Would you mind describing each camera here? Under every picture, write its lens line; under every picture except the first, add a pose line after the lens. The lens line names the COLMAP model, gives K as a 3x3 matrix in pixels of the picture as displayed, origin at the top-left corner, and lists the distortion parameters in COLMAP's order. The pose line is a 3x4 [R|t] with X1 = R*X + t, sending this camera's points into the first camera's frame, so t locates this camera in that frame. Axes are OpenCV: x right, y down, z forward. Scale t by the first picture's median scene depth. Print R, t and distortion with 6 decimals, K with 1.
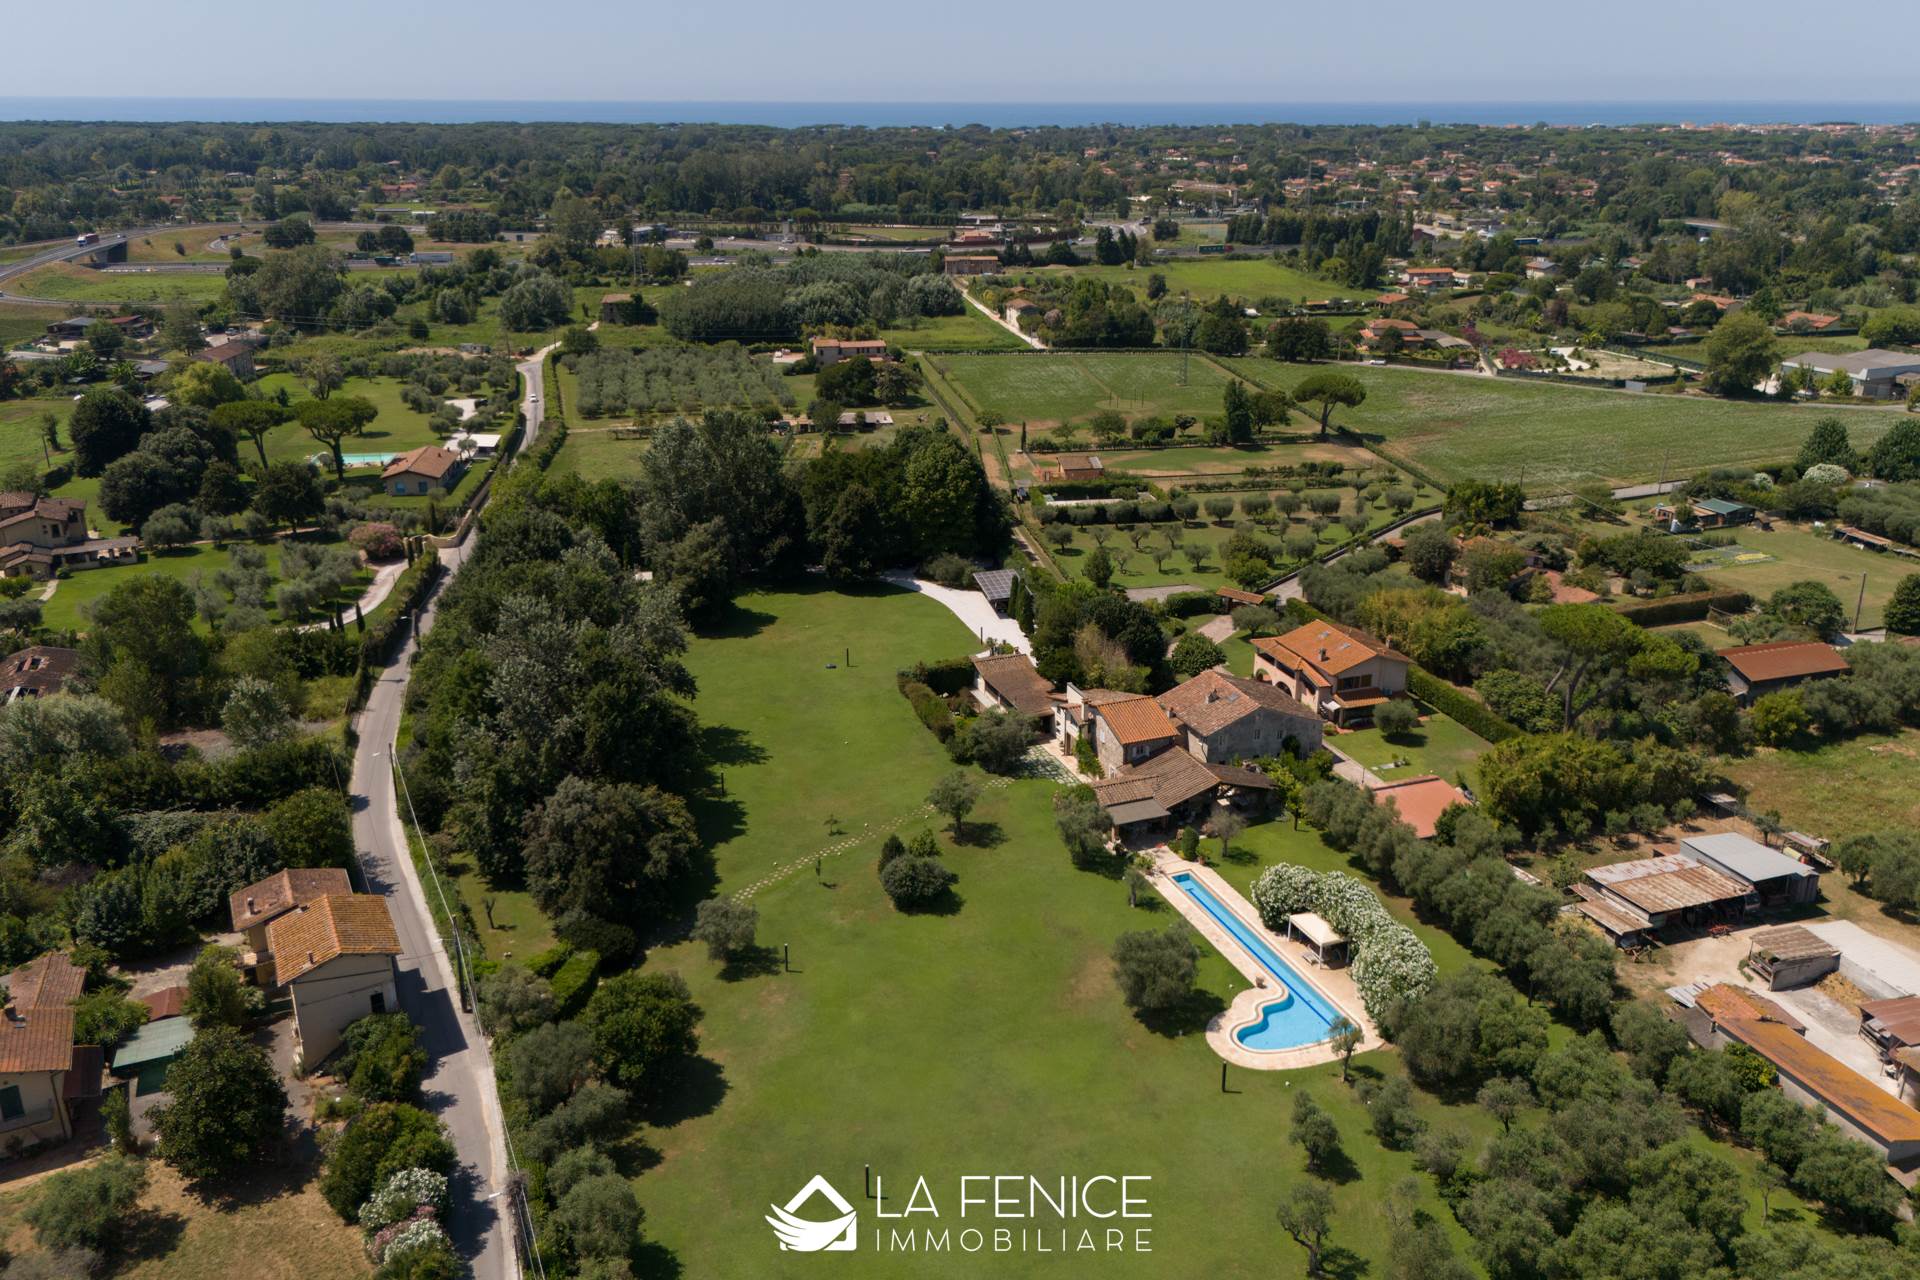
lens RADIAL K [[1429.0, 0, 966.7], [0, 1429.0, 576.0], [0, 0, 1]] dist [0.058216, -0.058832]
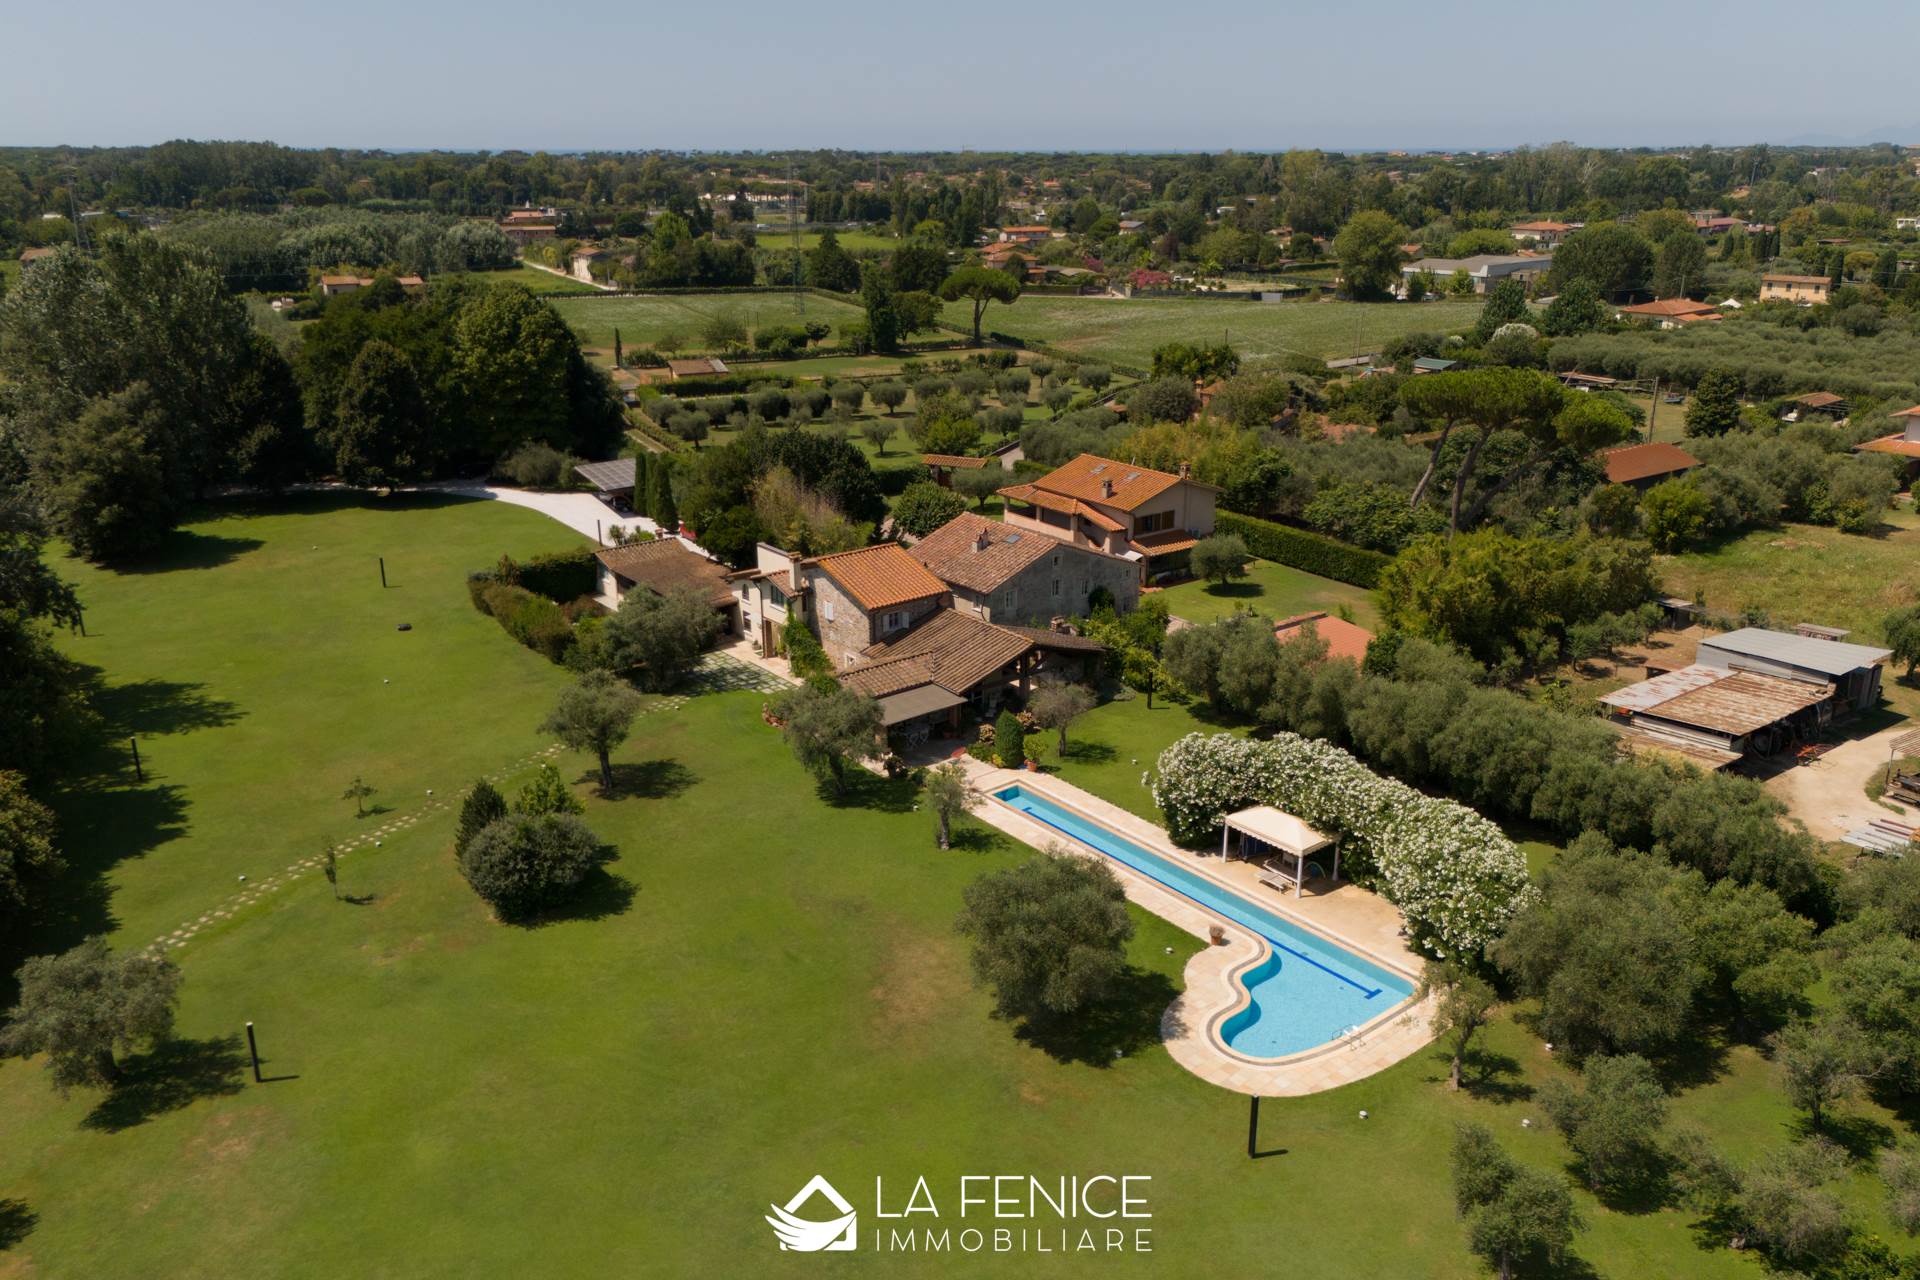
lens RADIAL K [[1419.8, 0, 965.6], [0, 1419.8, 617.4], [0, 0, 1]] dist [0.064246, -0.064904]
pose [[0.955705, -0.095224, 0.278497, -0.018118], [0.096090, 0.995316, 0.010573, 0.108018], [-0.278199, 0.016657, 0.960379, 0.369200]]
